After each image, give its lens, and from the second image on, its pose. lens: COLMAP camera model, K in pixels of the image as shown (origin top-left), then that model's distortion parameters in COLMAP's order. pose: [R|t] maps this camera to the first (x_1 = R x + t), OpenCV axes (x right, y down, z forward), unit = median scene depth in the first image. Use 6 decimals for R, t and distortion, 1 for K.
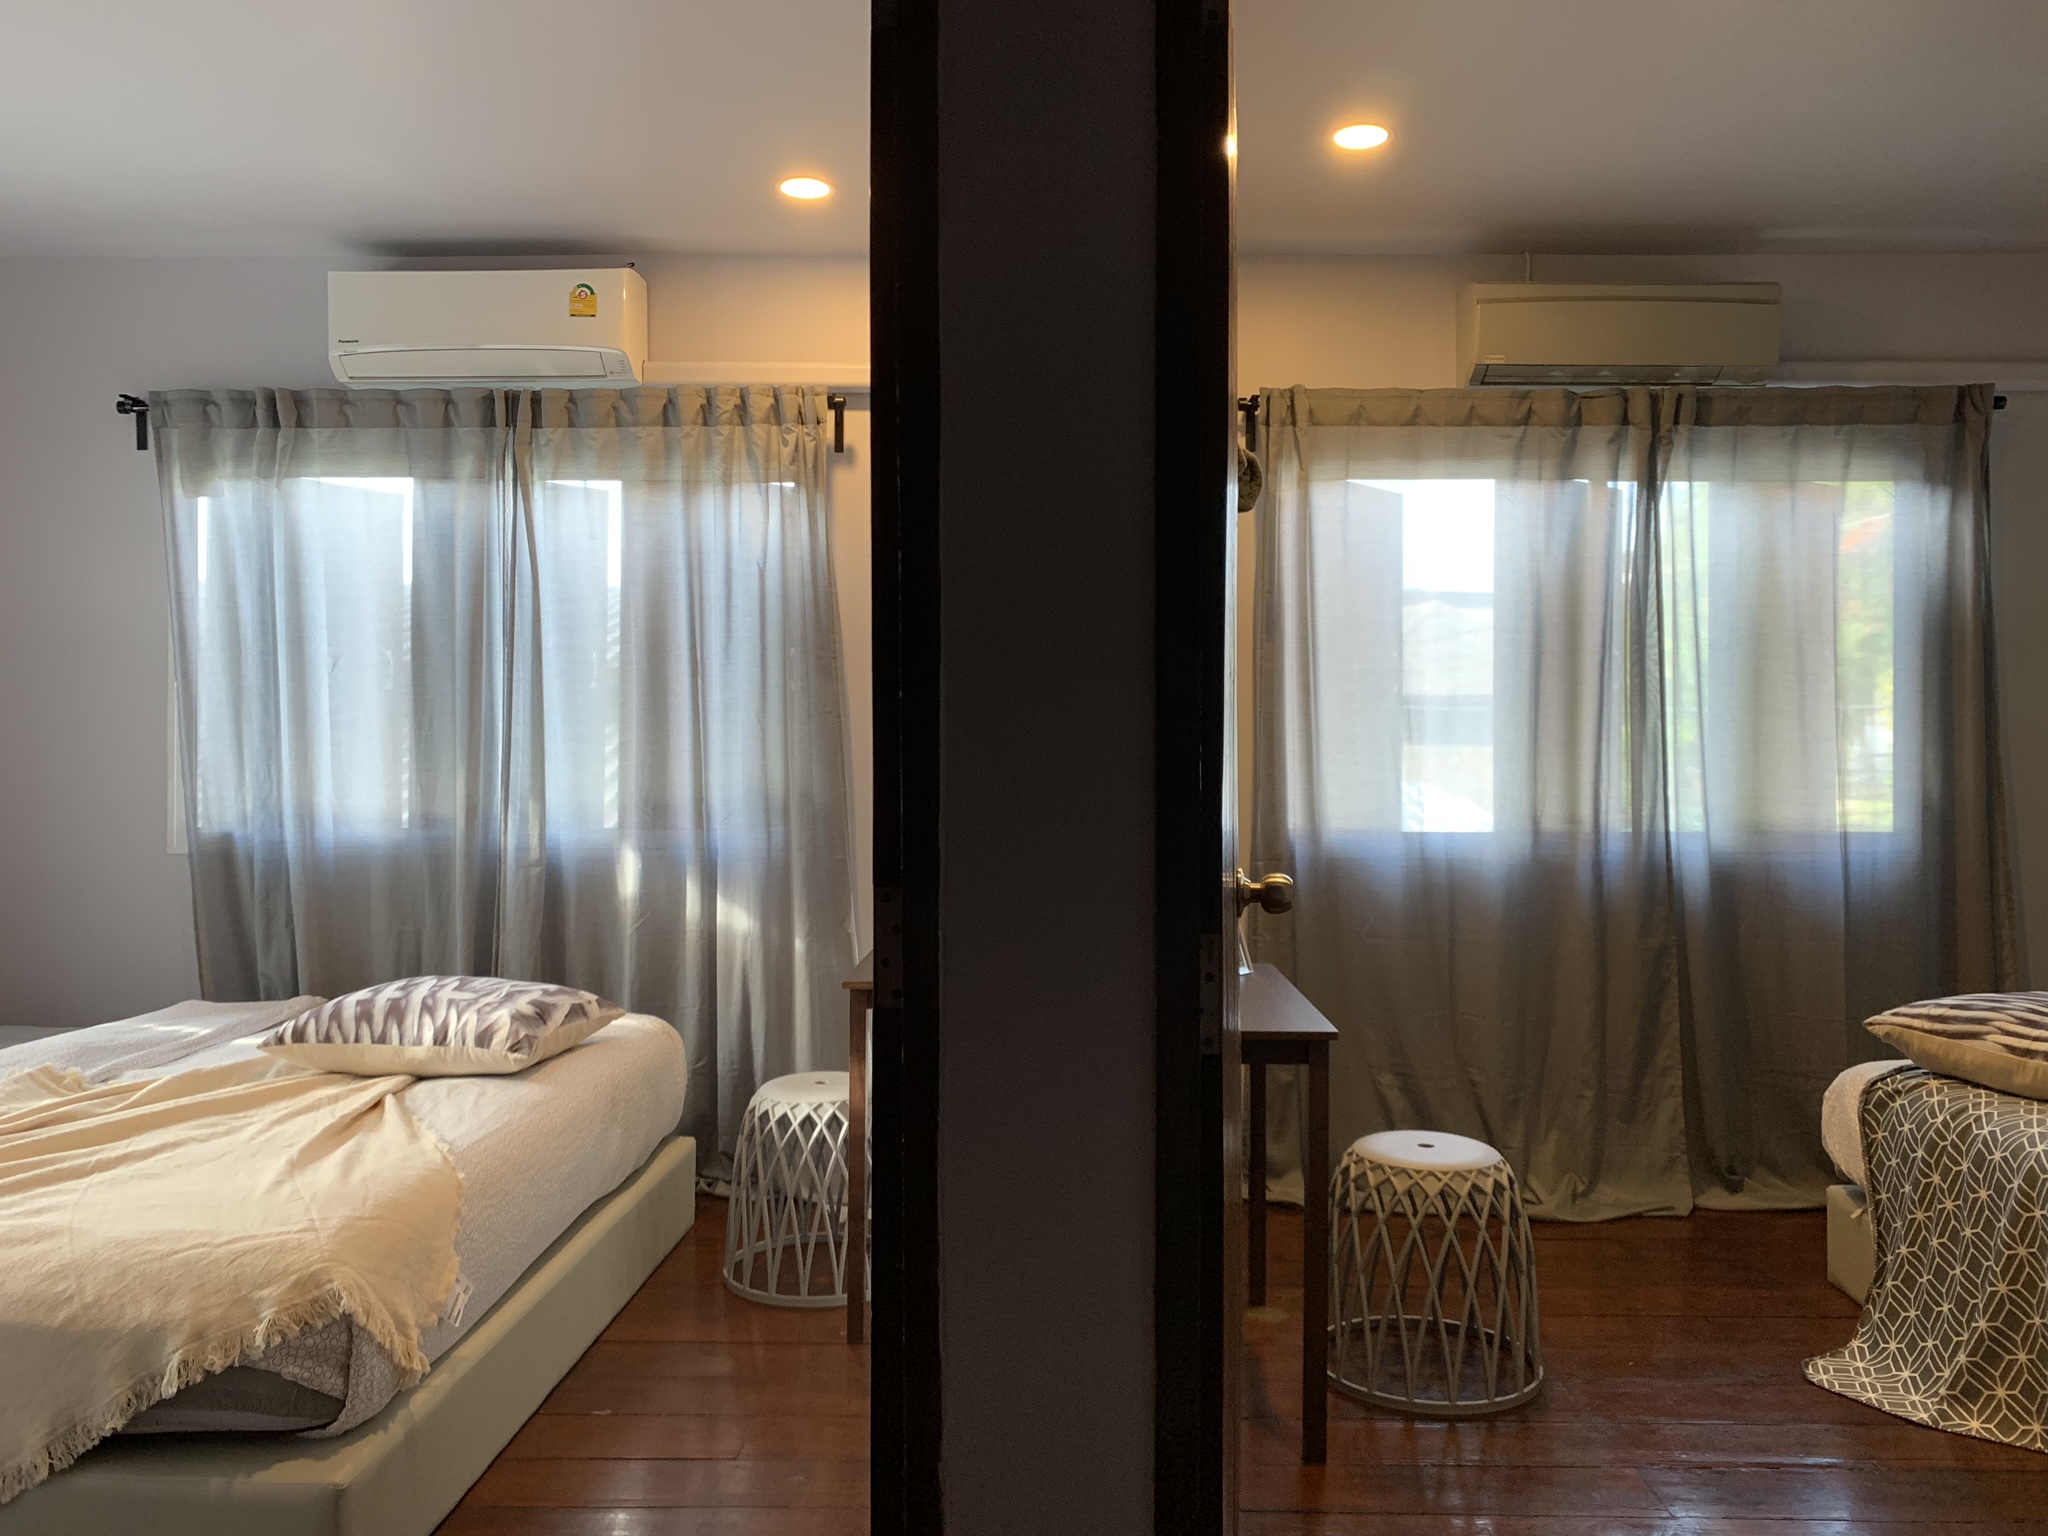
lens RADIAL K [[1598.8, 0, 1033.4], [0, 1598.8, 754.2], [0, 0, 1]] dist [0.000454, 0.006712]
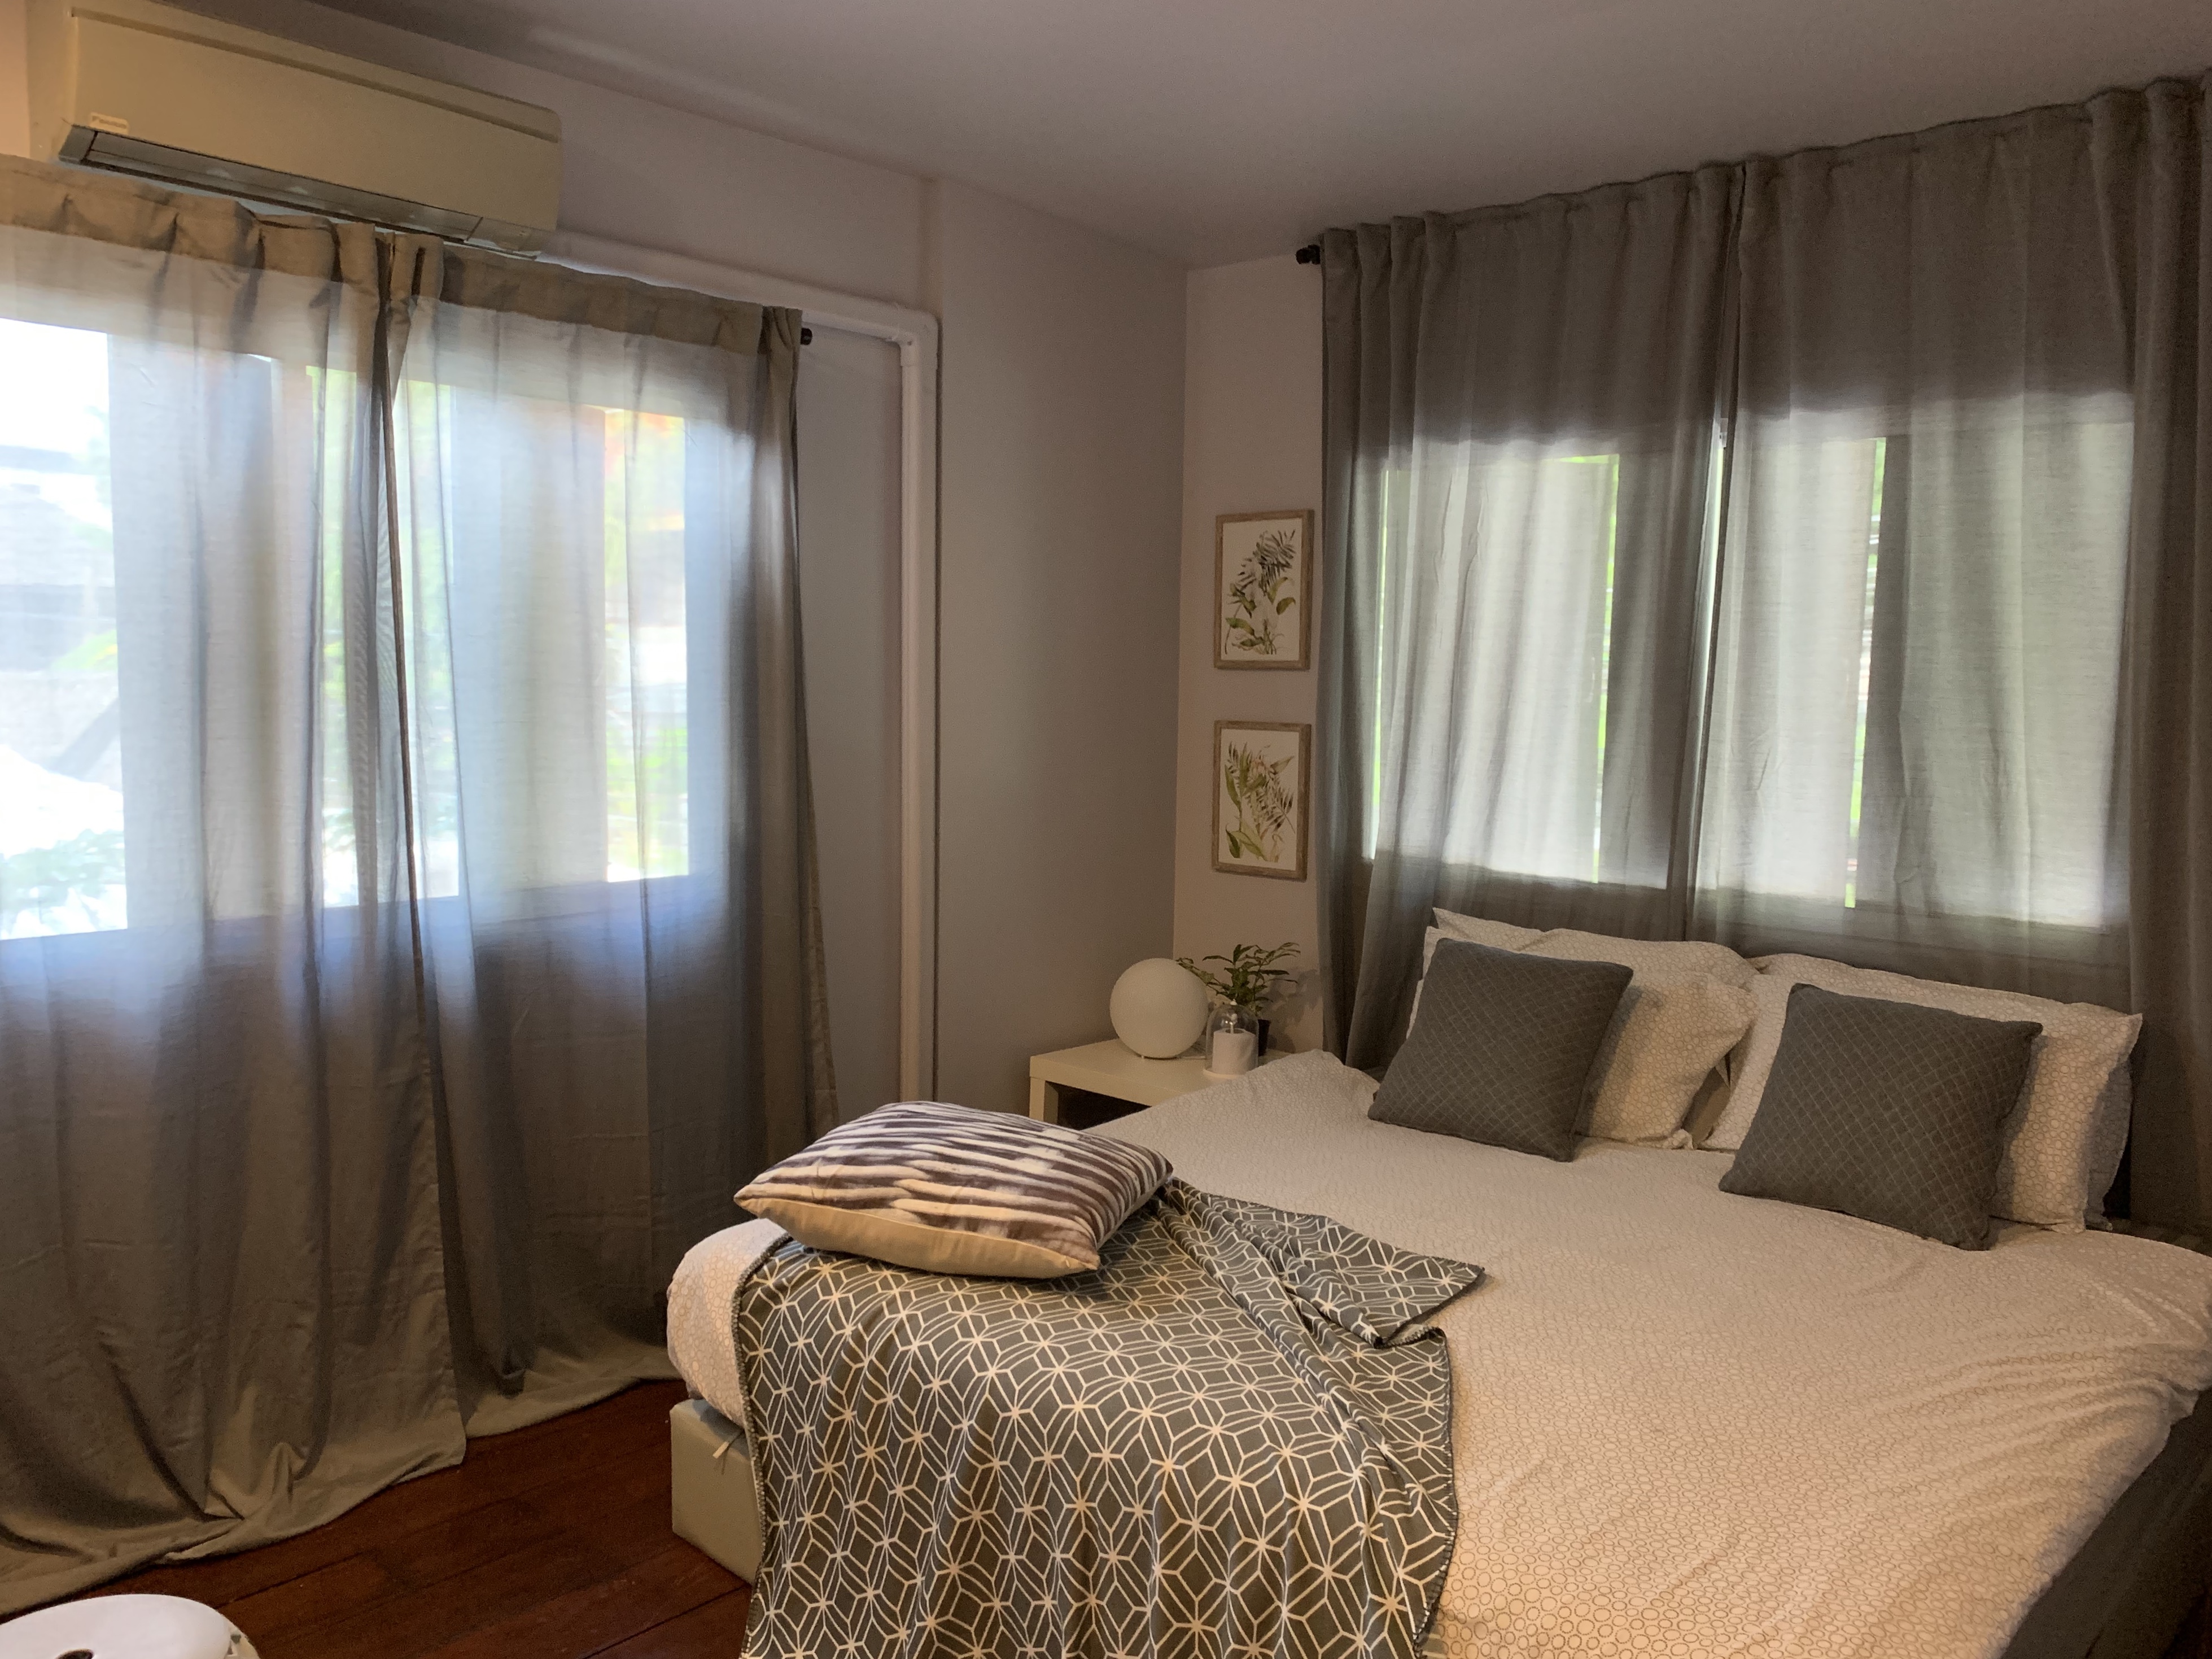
lens RADIAL K [[1727.0, 0, 1116.2], [0, 1727.0, 814.6], [0, 0, 1]] dist [0.000454, 0.006712]
pose [[0.665252, -0.051880, 0.744814, 0.052181], [-0.016878, 0.996283, 0.084472, -0.057593], [-0.746428, -0.068767, 0.661904, 0.299336]]
